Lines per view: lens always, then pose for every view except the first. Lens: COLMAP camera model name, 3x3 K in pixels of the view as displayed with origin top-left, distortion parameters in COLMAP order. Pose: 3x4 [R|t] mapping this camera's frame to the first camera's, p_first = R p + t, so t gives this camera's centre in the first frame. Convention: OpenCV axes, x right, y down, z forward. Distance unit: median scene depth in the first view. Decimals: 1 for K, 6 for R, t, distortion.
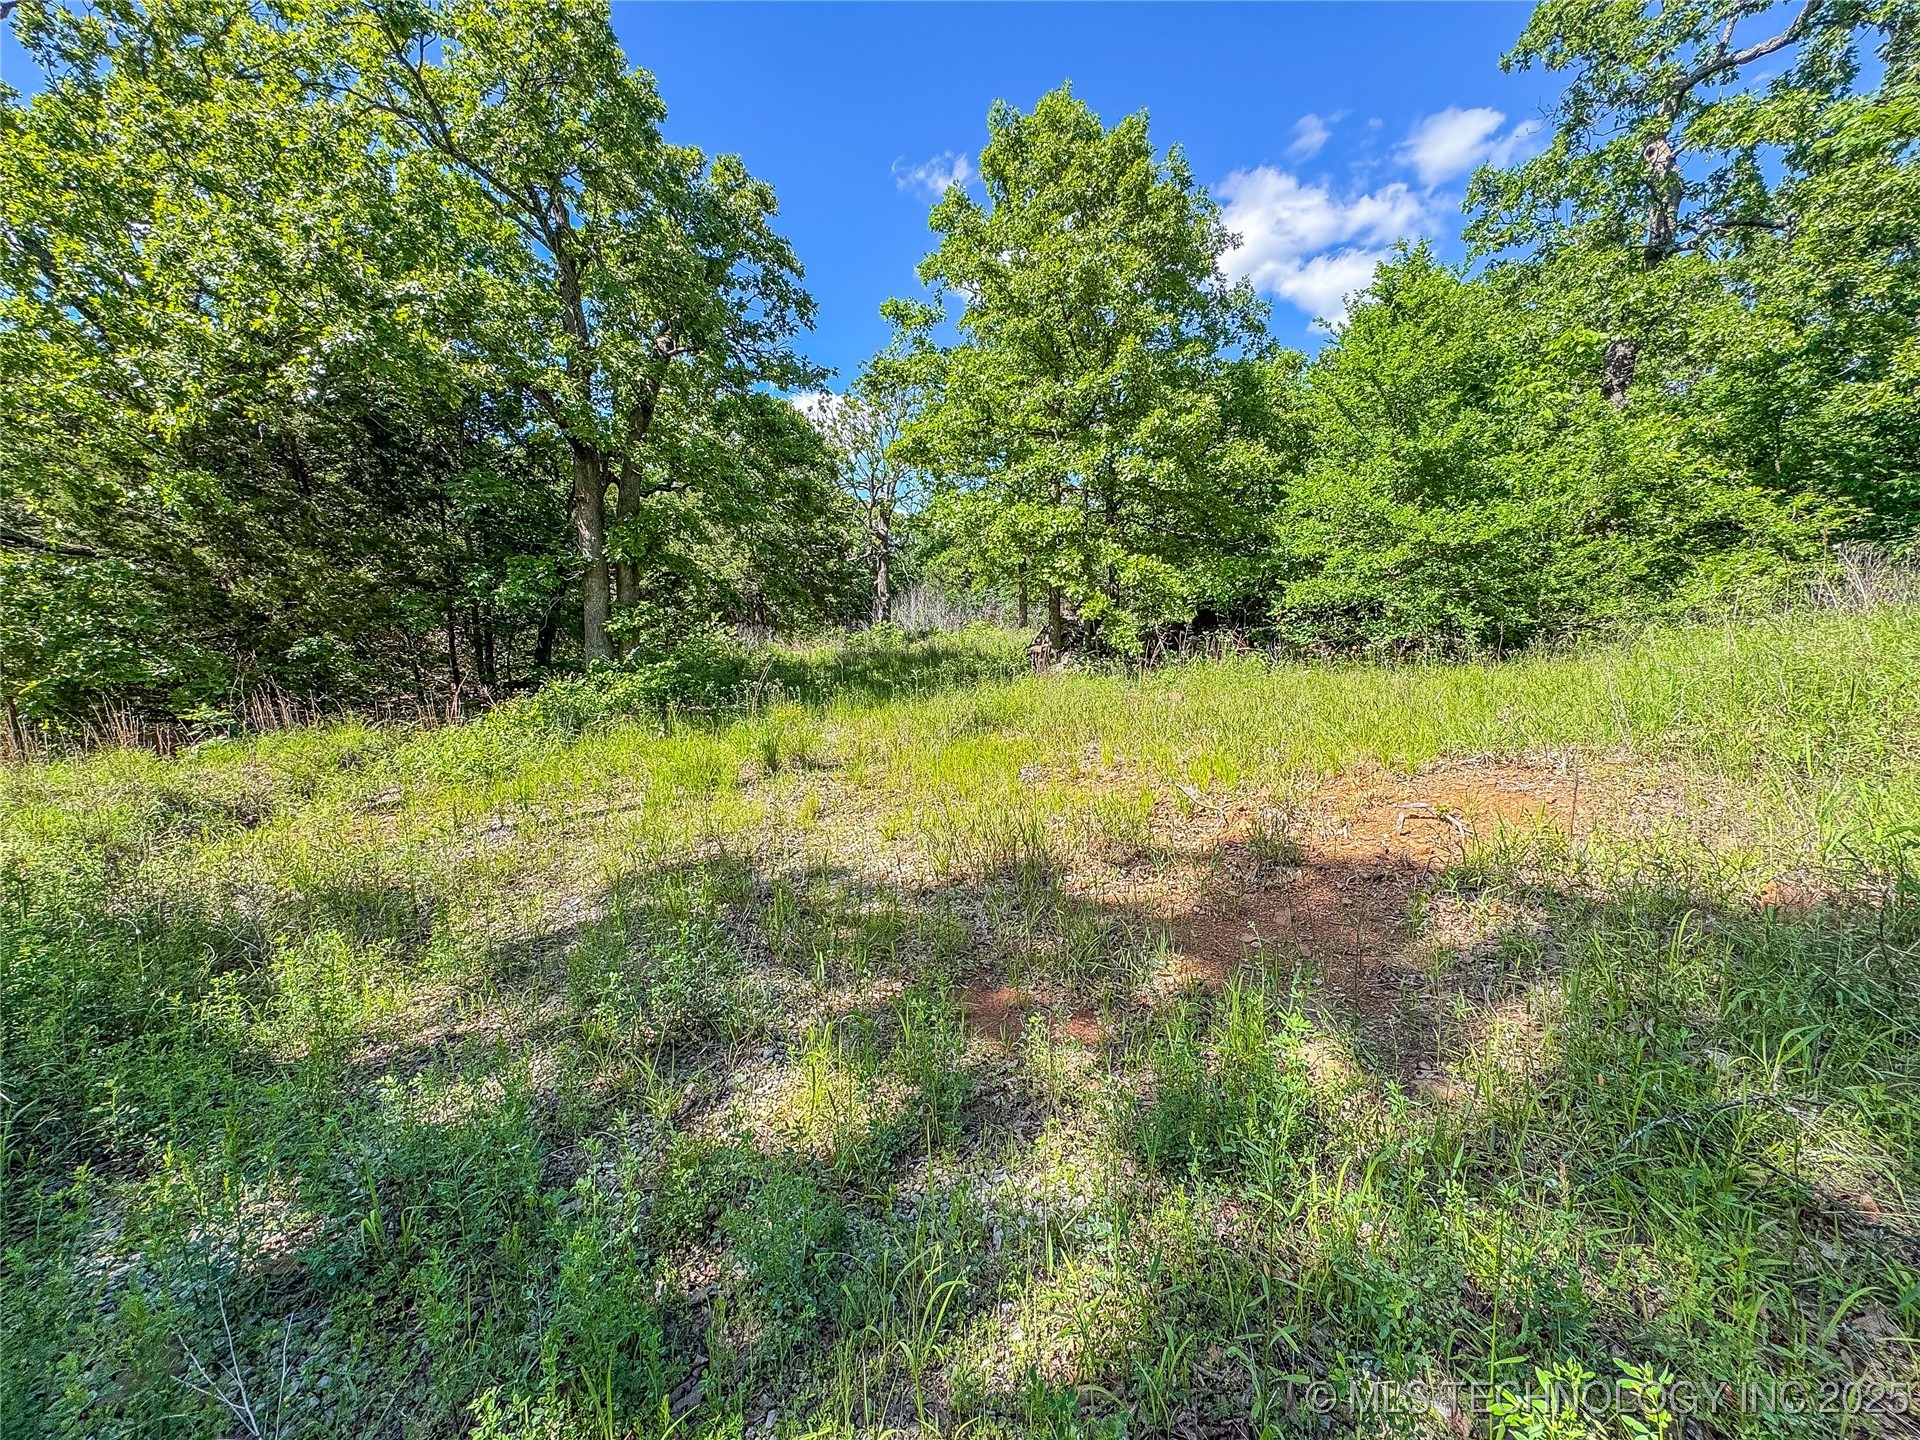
lens RADIAL K [[768.8, 0, 960.5], [0, 768.8, 752.2], [0, 0, 1]] dist [-0.020424, 0.000166]
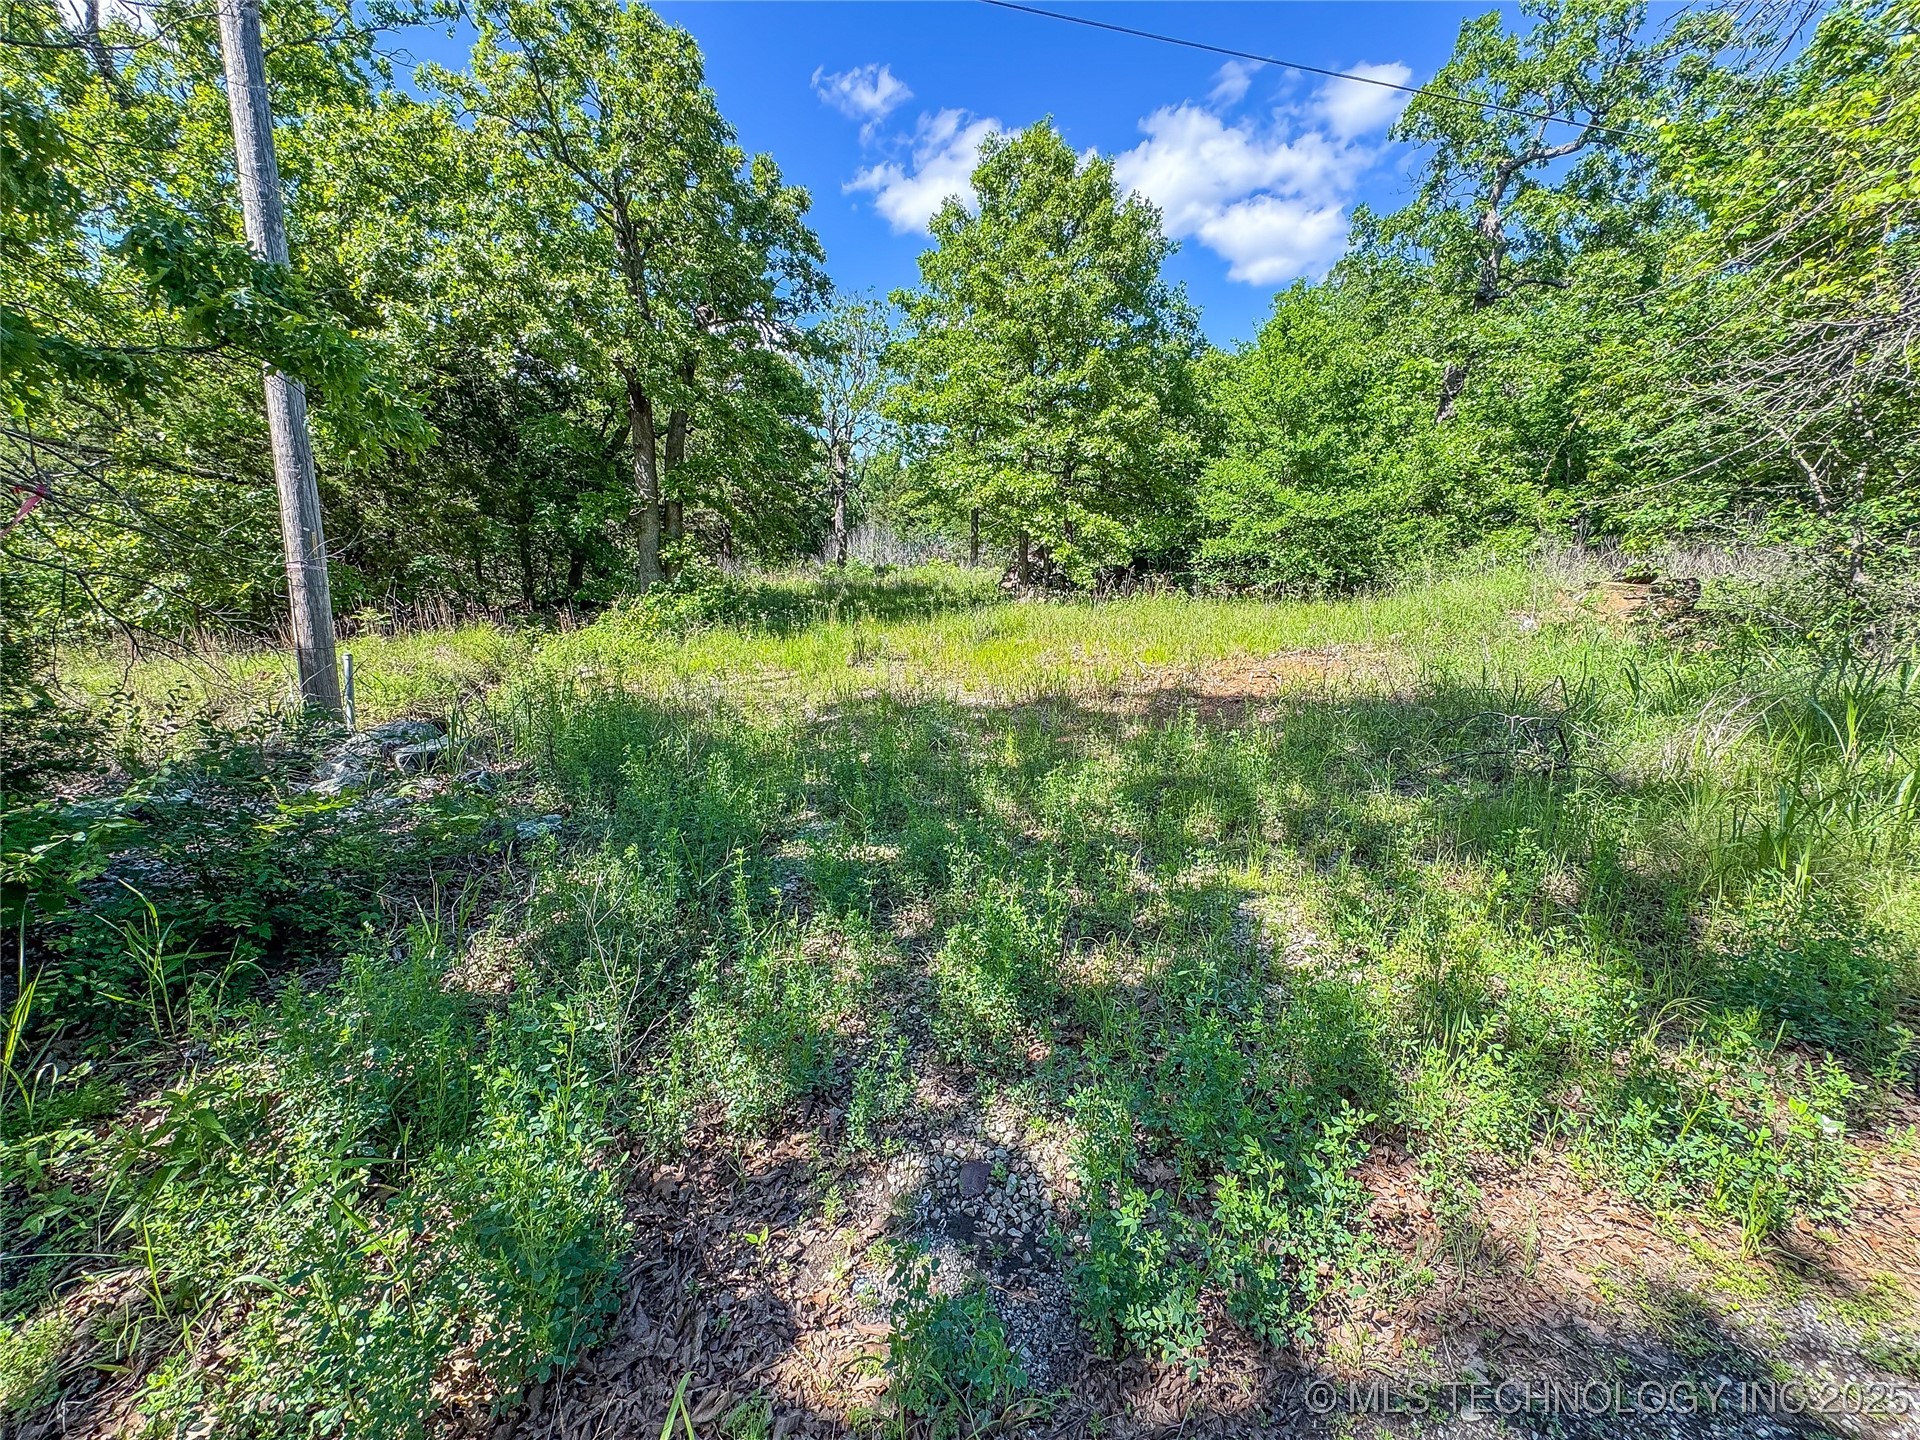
lens RADIAL K [[768.8, 0, 960.5], [0, 768.8, 752.2], [0, 0, 1]] dist [-0.020424, 0.000166]
pose [[0.995055, 0.008888, 0.098930, -0.123769], [-0.016601, 0.996861, 0.077415, 0.052857], [-0.097931, -0.078674, 0.992079, -0.314445]]
